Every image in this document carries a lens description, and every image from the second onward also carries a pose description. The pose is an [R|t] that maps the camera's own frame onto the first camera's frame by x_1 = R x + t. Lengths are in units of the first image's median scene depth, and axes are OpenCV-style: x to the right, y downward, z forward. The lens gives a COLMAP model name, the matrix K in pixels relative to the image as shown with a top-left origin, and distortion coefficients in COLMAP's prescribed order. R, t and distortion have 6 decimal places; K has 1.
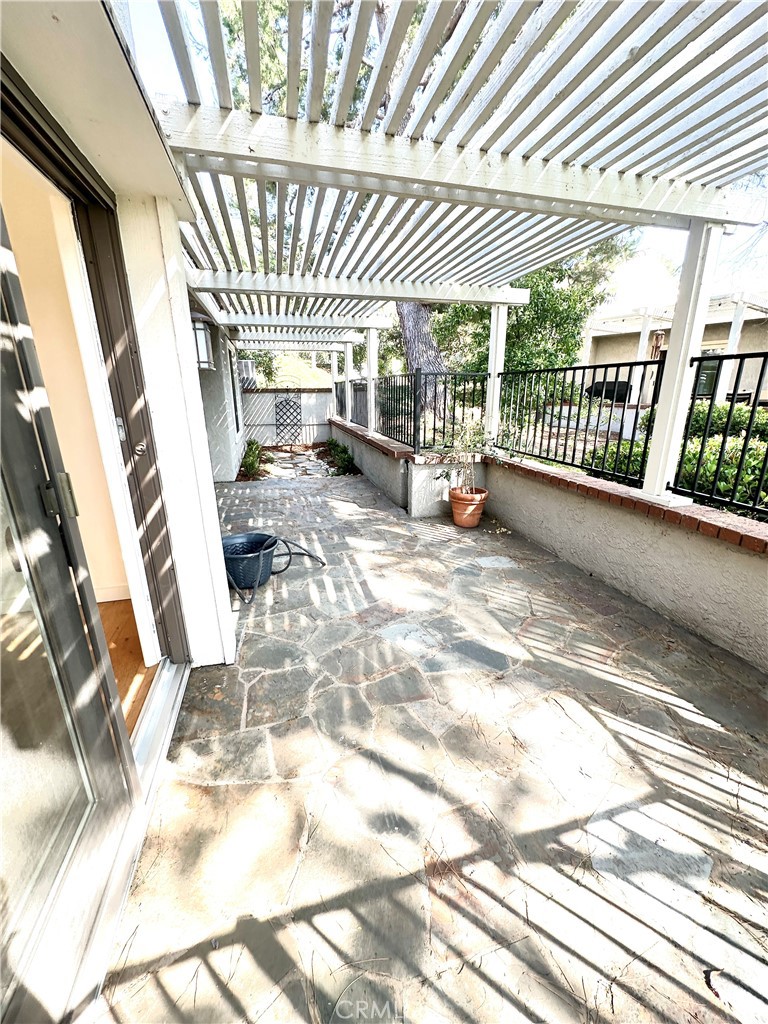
lens RADIAL K [[414.2, 0, 386.0], [0, 414.2, 533.7], [0, 0, 1]] dist [0.000200, -0.000010]
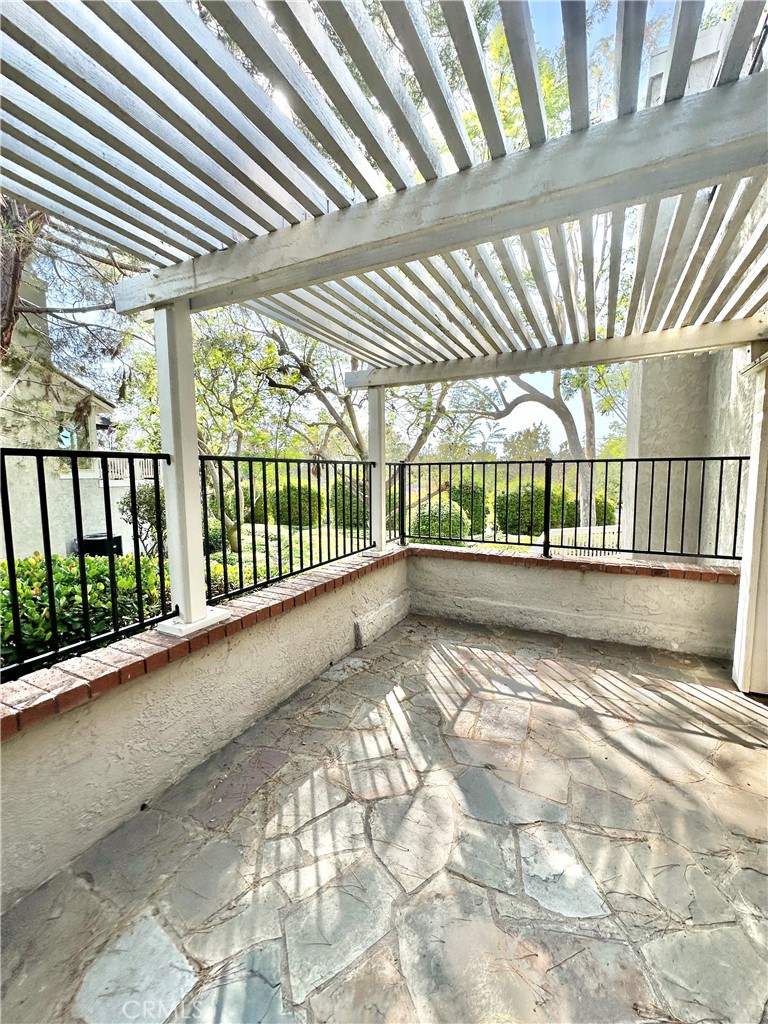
lens RADIAL K [[406.7, 0, 384.0], [0, 406.7, 512.0], [0, 0, 1]] dist [-0.001331, -0.000203]
pose [[-0.747033, -0.057324, 0.662311, -0.160411], [0.221998, 0.917574, 0.329812, -0.677767], [-0.626625, 0.393412, -0.672732, 1.811338]]
